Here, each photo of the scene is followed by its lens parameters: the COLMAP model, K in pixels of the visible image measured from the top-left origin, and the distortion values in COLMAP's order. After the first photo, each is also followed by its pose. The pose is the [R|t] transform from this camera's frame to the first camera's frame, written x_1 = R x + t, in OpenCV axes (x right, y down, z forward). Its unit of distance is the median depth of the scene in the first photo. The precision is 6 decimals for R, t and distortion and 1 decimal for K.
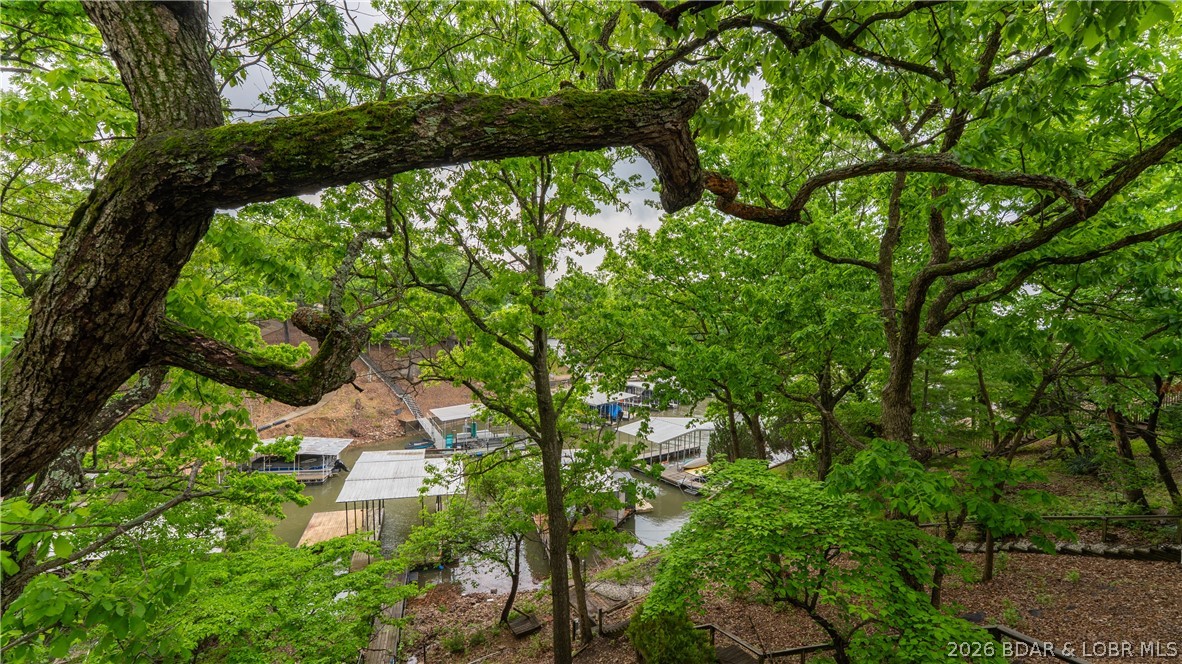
lens RADIAL K [[472.5, 0, 588.6], [0, 472.5, 331.4], [0, 0, 1]] dist [-0.000664, 0.000445]
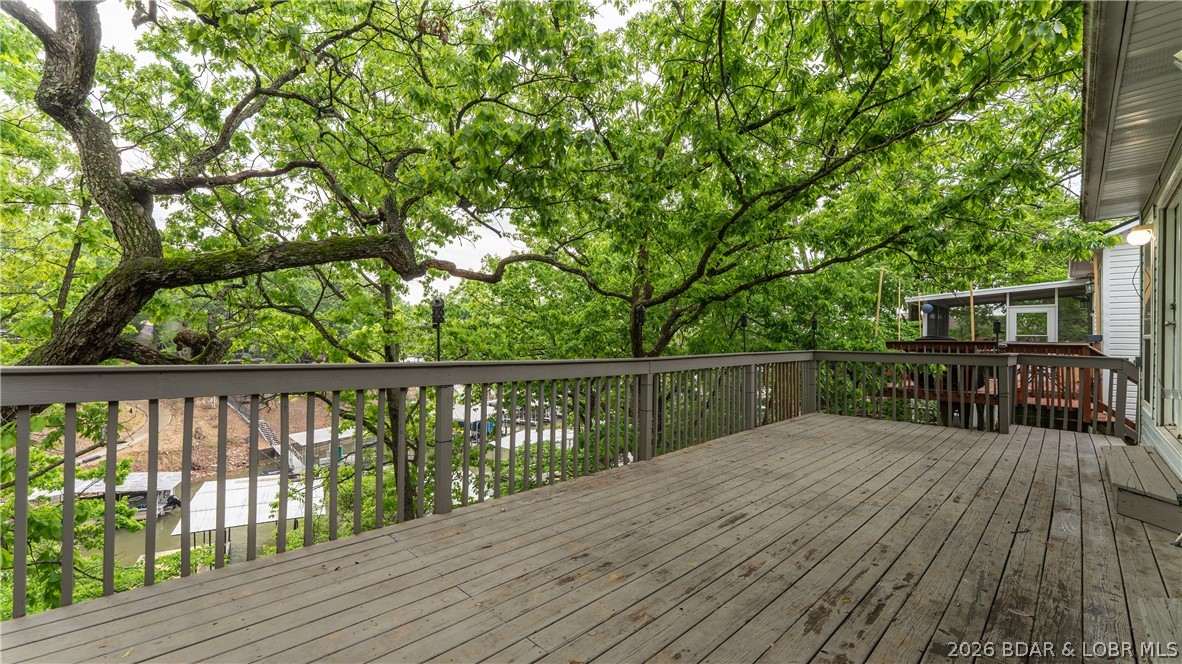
lens RADIAL K [[472.5, 0, 585.9], [0, 472.5, 335.1], [0, 0, 1]] dist [-0.000664, 0.000445]
pose [[0.972468, -0.003668, 0.233009, 0.102061], [0.010733, 0.999520, -0.029061, 0.009129], [-0.232791, 0.030762, 0.972040, -0.252296]]
